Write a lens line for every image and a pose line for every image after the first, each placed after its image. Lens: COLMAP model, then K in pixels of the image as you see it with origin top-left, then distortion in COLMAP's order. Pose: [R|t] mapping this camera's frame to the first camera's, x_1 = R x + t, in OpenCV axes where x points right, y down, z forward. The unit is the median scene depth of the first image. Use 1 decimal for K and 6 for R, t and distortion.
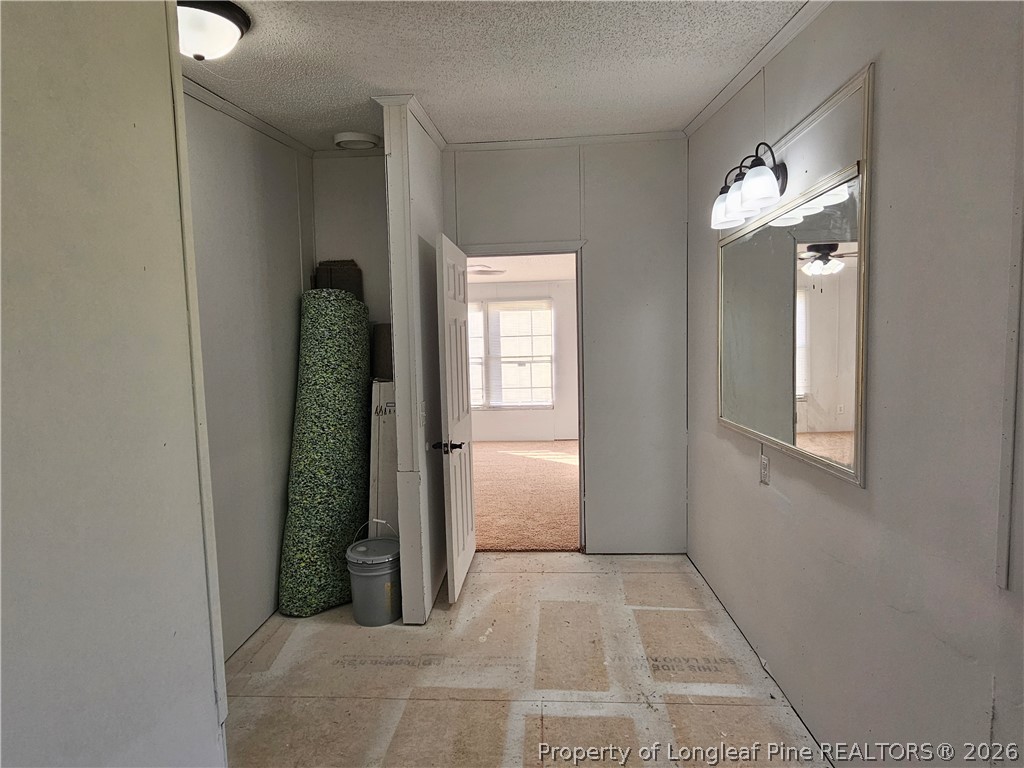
lens RADIAL K [[519.0, 0, 511.7], [0, 519.0, 379.2], [0, 0, 1]] dist [0.028006, 0.000209]
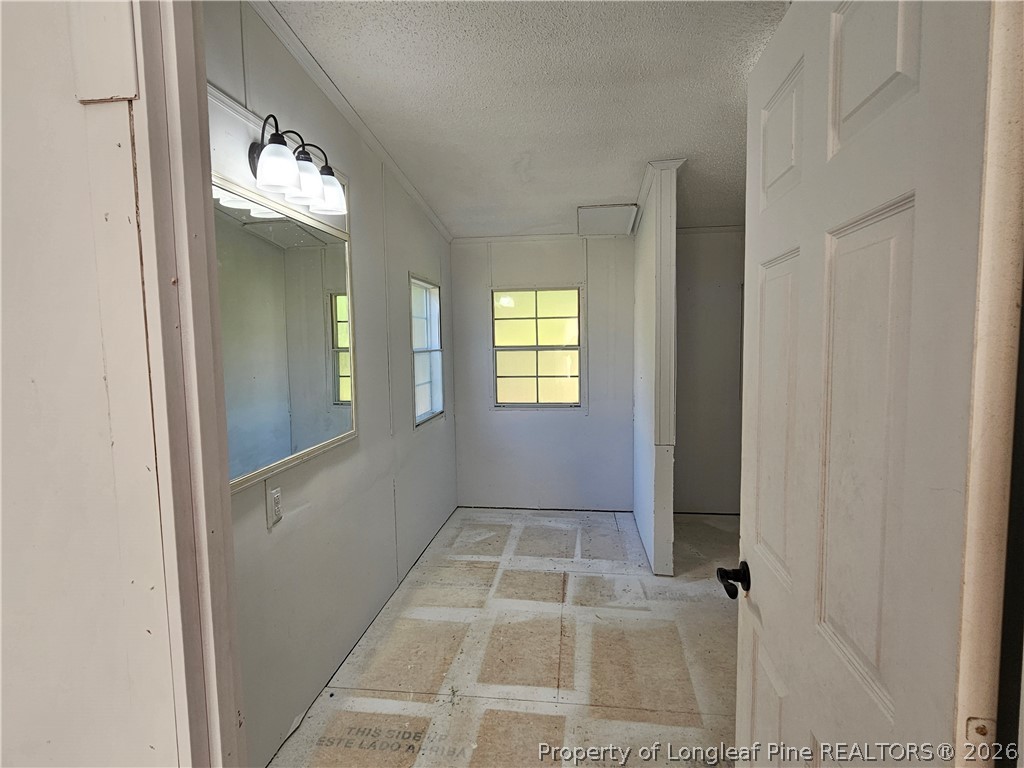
lens RADIAL K [[519.0, 0, 510.5], [0, 519.0, 381.8], [0, 0, 1]] dist [0.028006, 0.000209]
pose [[-0.996271, 0.037567, 0.077676, 0.043022], [0.048419, 0.988549, 0.142923, -0.117590], [-0.071417, 0.146151, -0.986681, 1.741335]]
